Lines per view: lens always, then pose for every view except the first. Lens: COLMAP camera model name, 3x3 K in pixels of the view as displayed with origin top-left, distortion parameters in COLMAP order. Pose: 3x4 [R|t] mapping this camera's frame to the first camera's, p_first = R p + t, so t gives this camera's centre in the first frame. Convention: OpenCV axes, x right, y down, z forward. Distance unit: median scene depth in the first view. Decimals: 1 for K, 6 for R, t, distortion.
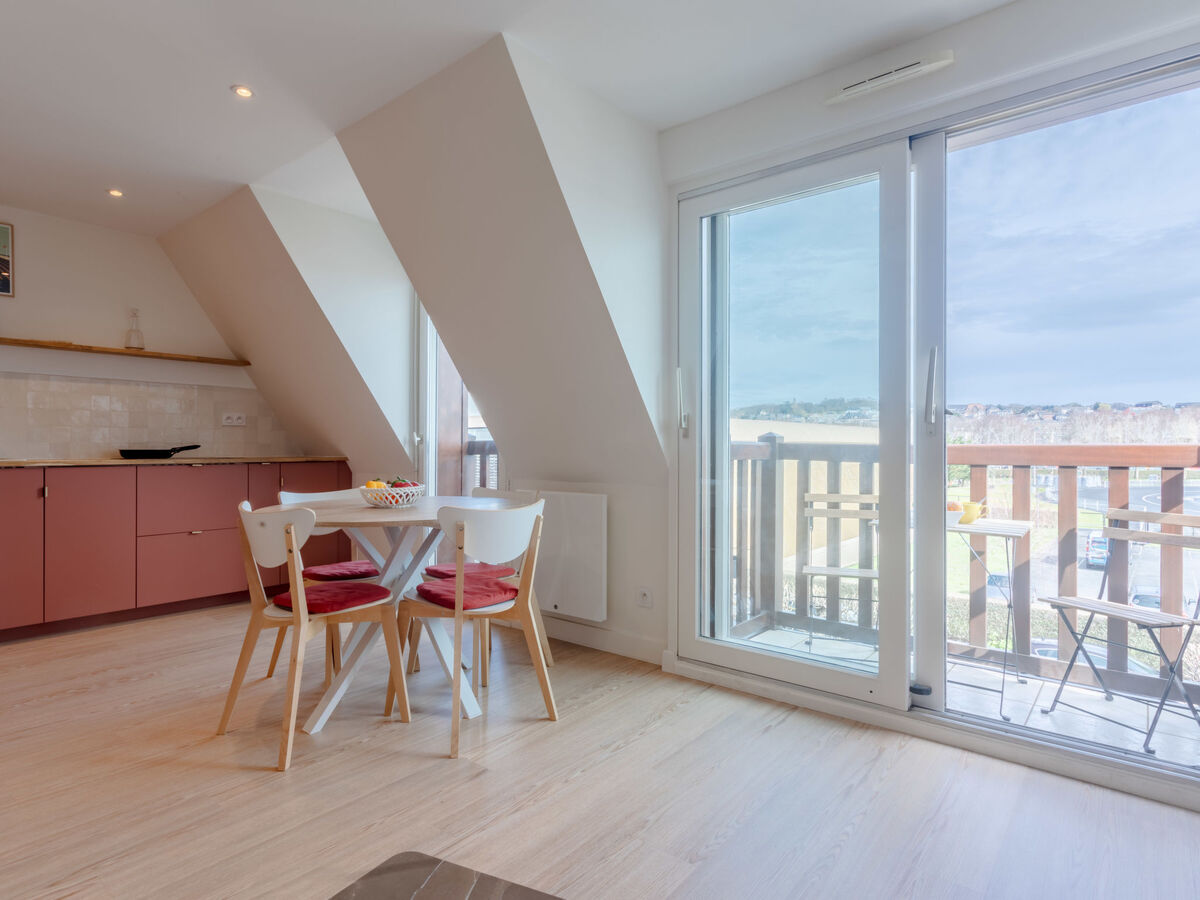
lens RADIAL K [[651.2, 0, 600.0], [0, 651.2, 450.0], [0, 0, 1]] dist [-0.003576, 0.000242]
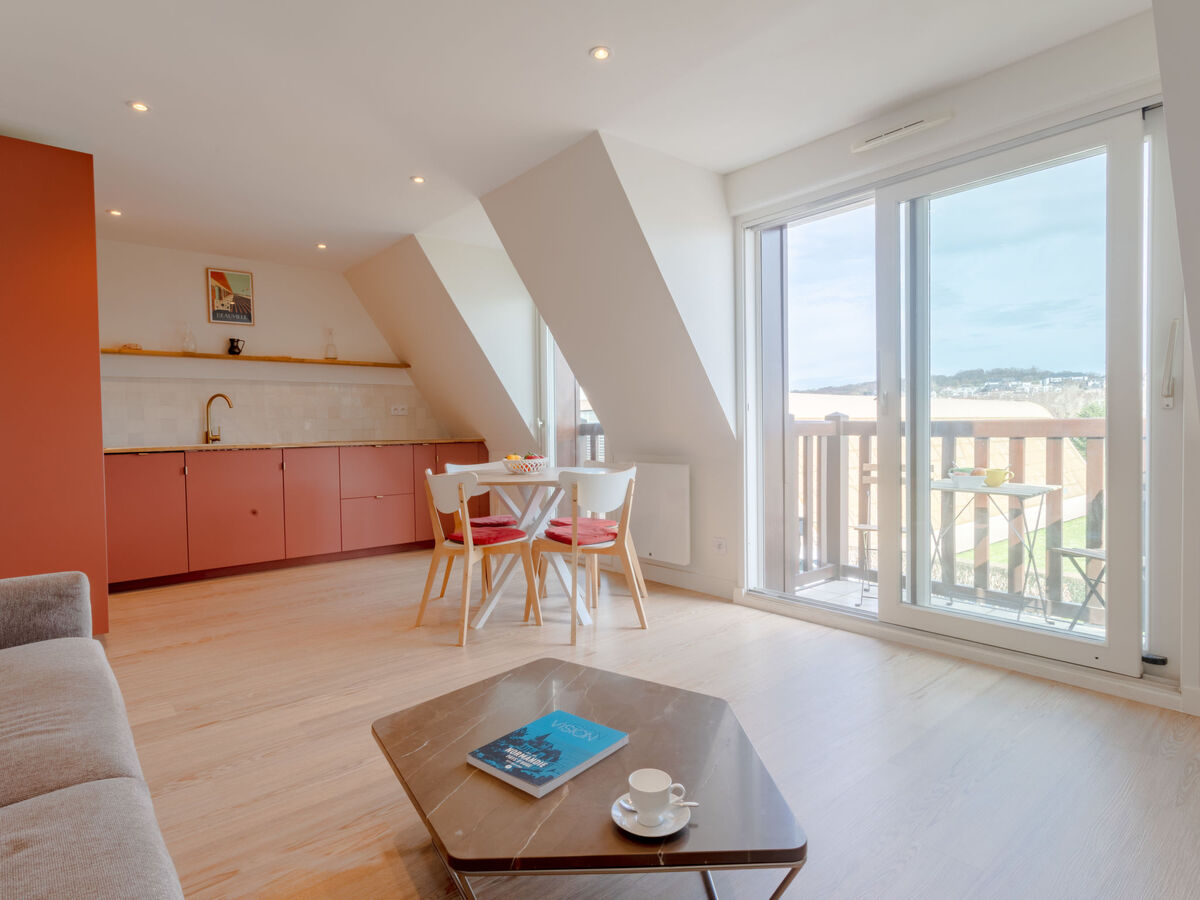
lens RADIAL K [[645.8, 0, 588.0], [0, 645.8, 448.6], [0, 0, 1]] dist [-0.002545, 0.001688]
pose [[0.981847, -0.011281, -0.189340, 0.057883], [0.016391, 0.999542, 0.025445, 0.002396], [0.188966, -0.028086, 0.981582, -0.266025]]
